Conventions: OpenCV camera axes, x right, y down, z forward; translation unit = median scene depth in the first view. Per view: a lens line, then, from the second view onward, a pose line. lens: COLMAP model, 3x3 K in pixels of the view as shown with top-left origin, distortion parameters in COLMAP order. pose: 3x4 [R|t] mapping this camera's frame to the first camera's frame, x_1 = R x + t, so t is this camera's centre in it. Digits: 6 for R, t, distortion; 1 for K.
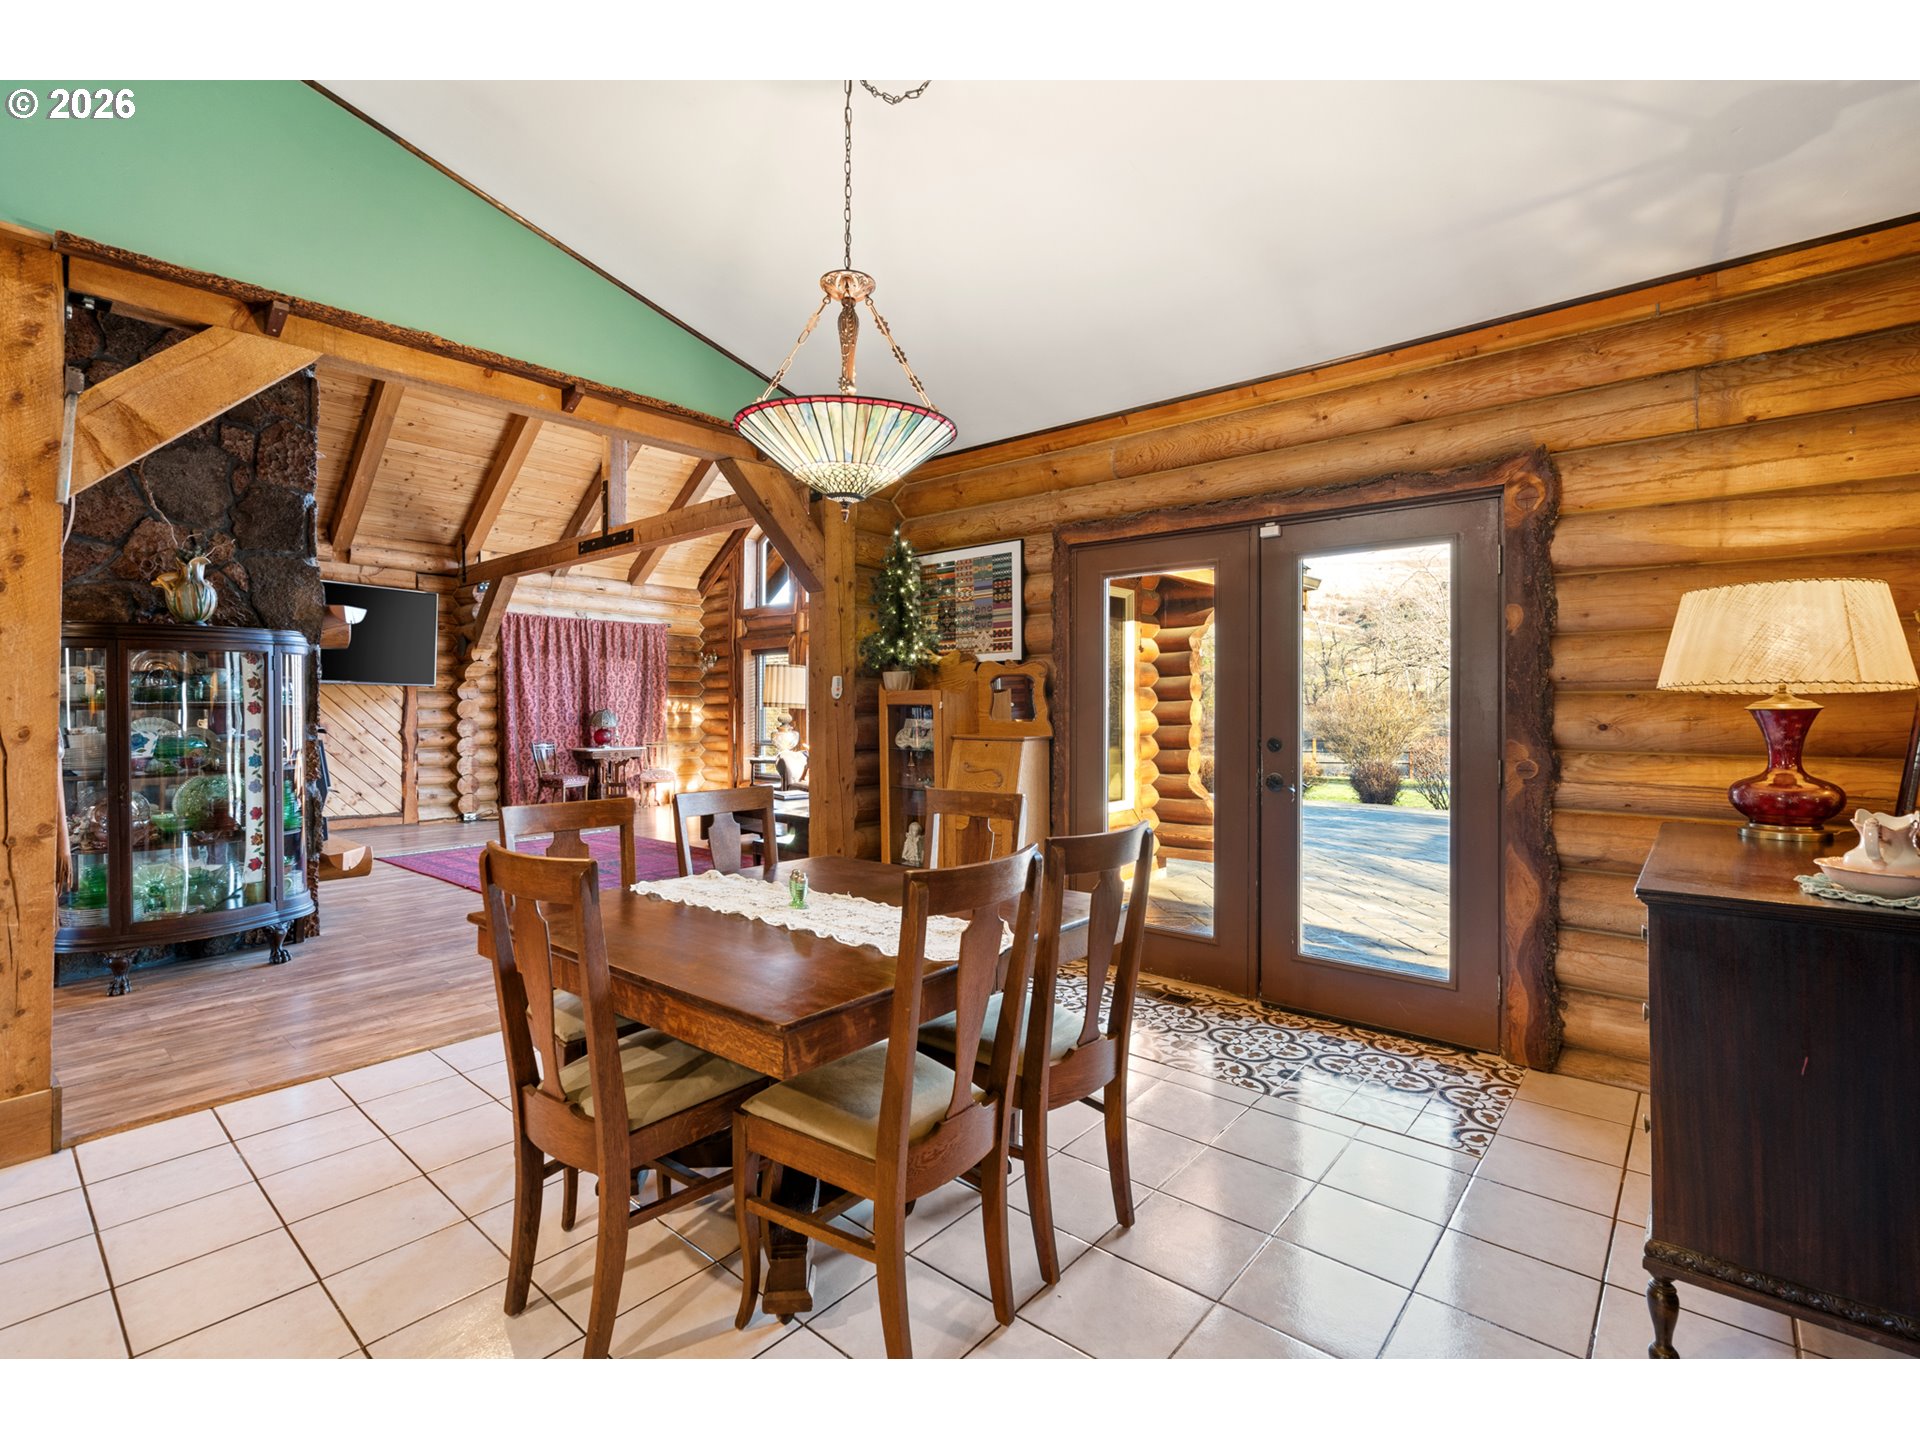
lens RADIAL K [[874.7, 0, 967.6], [0, 874.7, 713.1], [0, 0, 1]] dist [-0.001263, 0.000228]
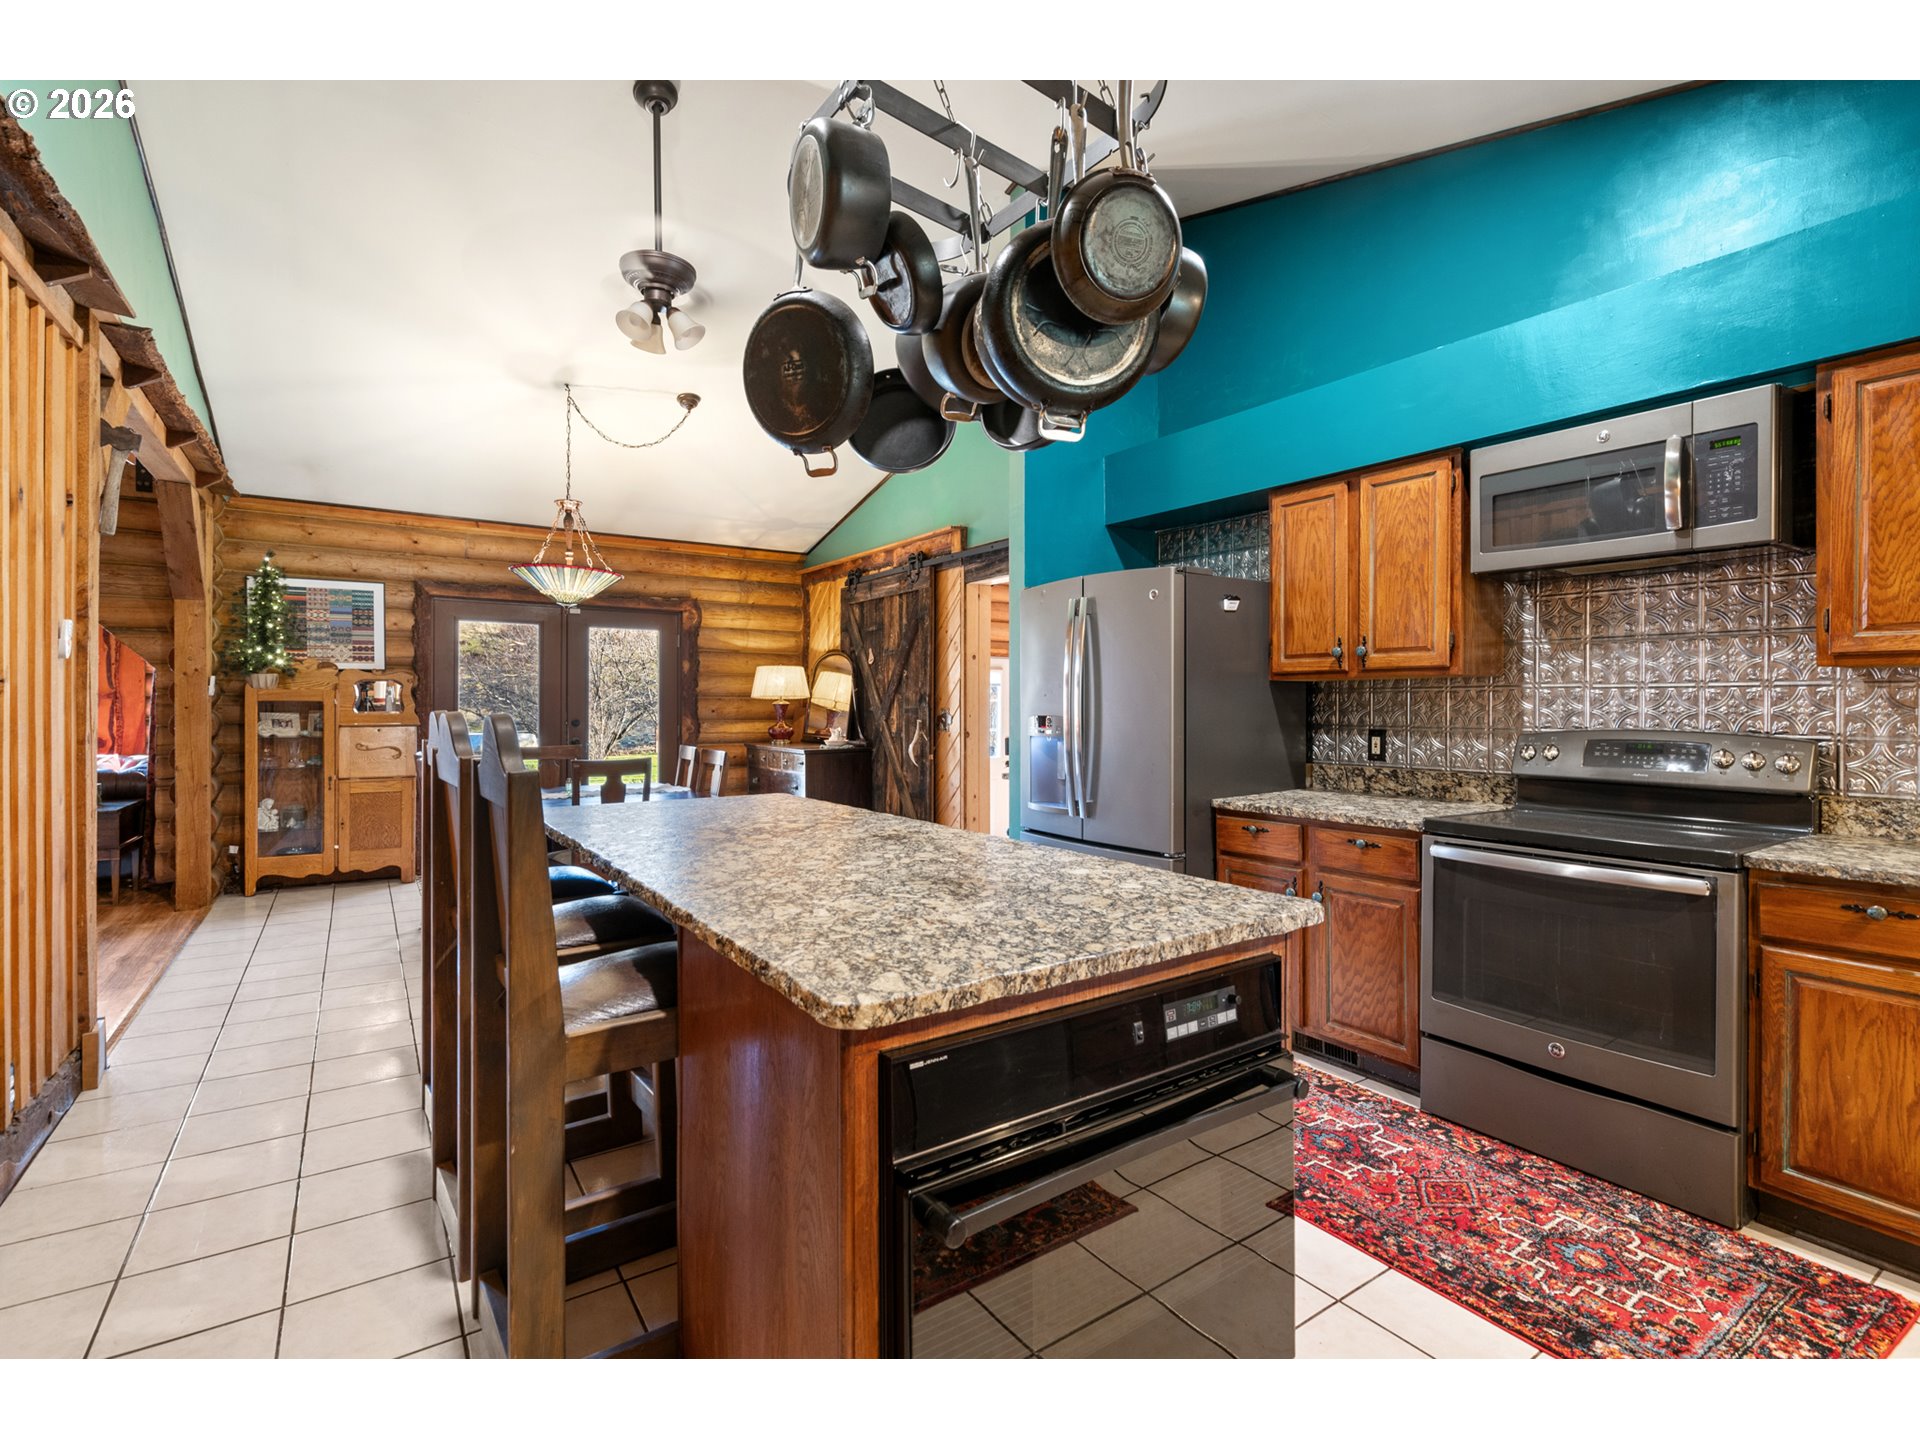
lens RADIAL K [[874.7, 0, 961.5], [0, 874.7, 711.2], [0, 0, 1]] dist [-0.001263, 0.000228]
pose [[0.261393, -0.004842, 0.965220, -1.070462], [0.011150, 0.999936, 0.001997, 0.013683], [-0.965168, 0.010241, 0.261430, -0.260938]]
